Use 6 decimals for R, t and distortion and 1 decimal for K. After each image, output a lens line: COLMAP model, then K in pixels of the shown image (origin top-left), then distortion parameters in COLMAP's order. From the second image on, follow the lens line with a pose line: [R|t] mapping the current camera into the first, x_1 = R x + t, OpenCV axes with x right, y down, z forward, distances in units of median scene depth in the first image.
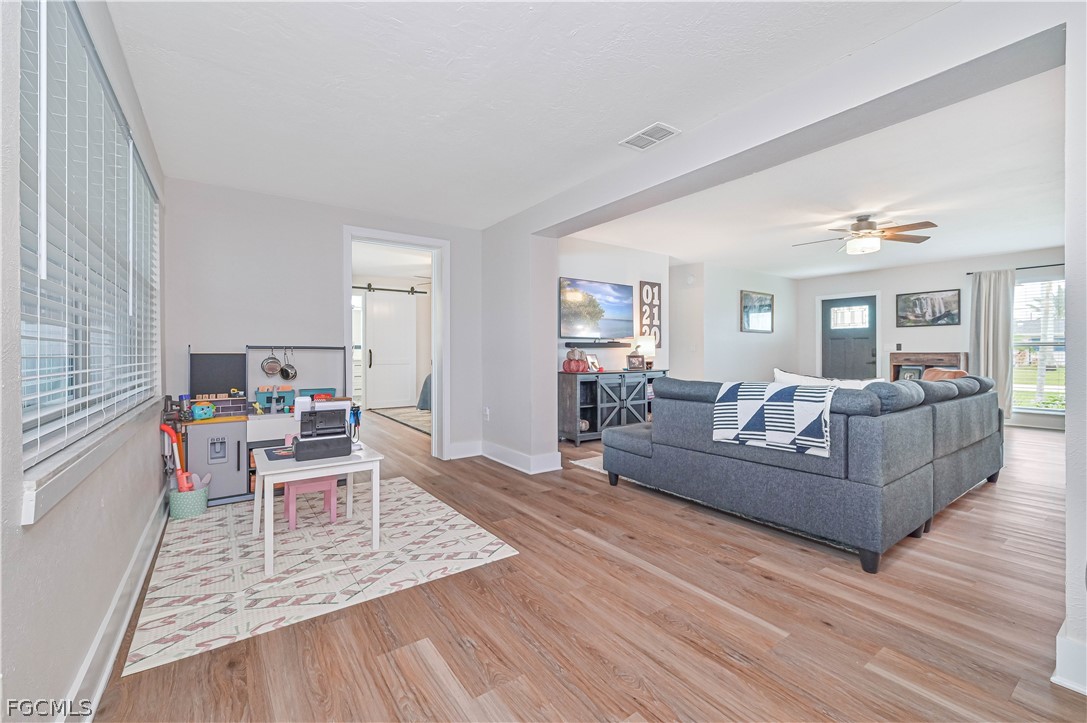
lens RADIAL K [[447.4, 0, 543.5], [0, 447.4, 361.5], [0, 0, 1]] dist [-0.000764, -0.000031]
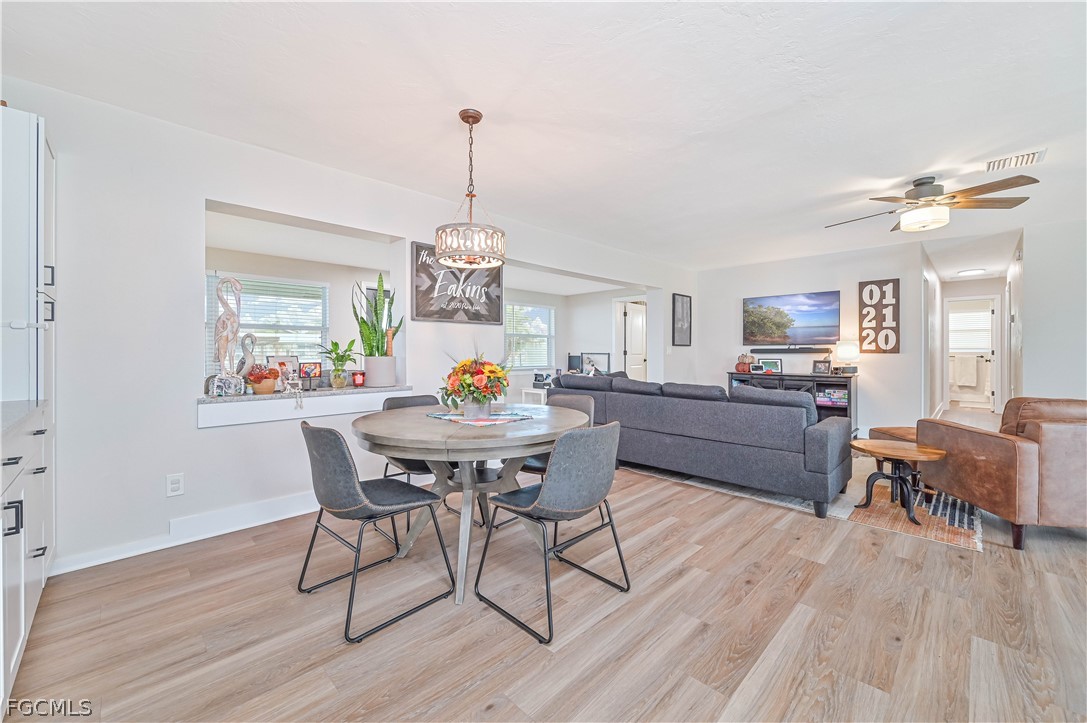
lens RADIAL K [[432.8, 0, 546.0], [0, 432.8, 352.9], [0, 0, 1]] dist [-0.000821, 0.000445]
pose [[0.169757, 0.007726, -0.985456, 1.011485], [-0.017645, 0.999833, 0.004800, -0.023552], [0.985328, 0.016573, 0.169865, 0.194555]]
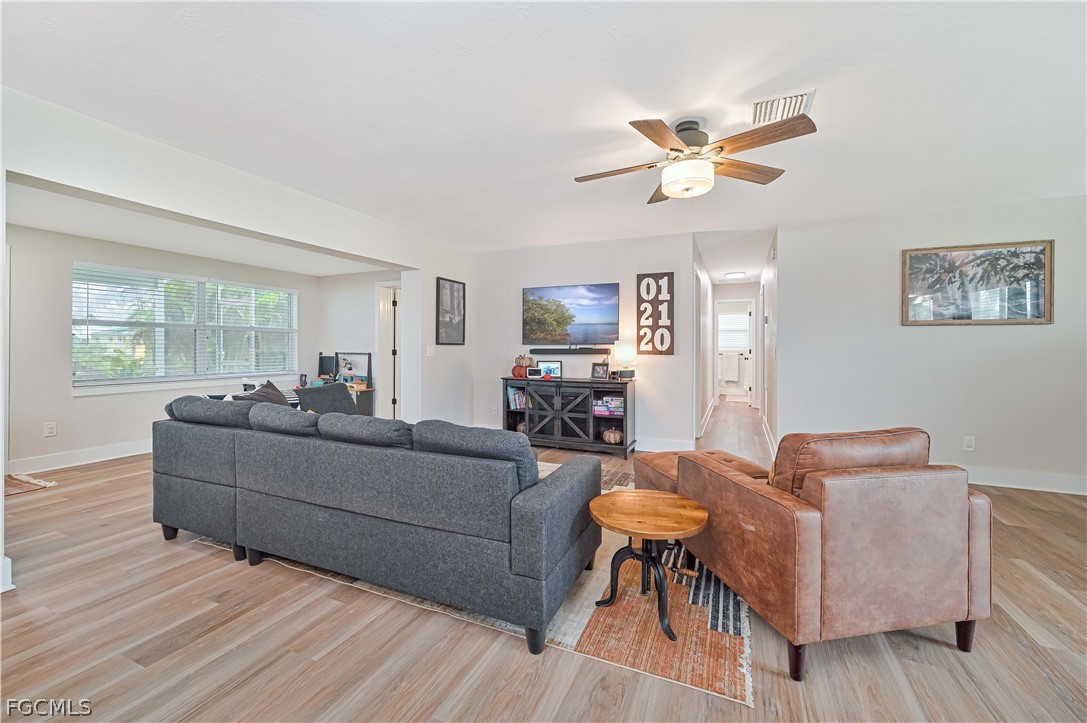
lens RADIAL K [[432.2, 0, 551.1], [0, 432.2, 347.8], [0, 0, 1]] dist [0.000875, 0.000031]
pose [[0.520858, 0.007757, -0.853608, 0.828367], [-0.018940, 0.999818, -0.002470, -0.037931], [0.853433, 0.017454, 0.520910, 0.444355]]
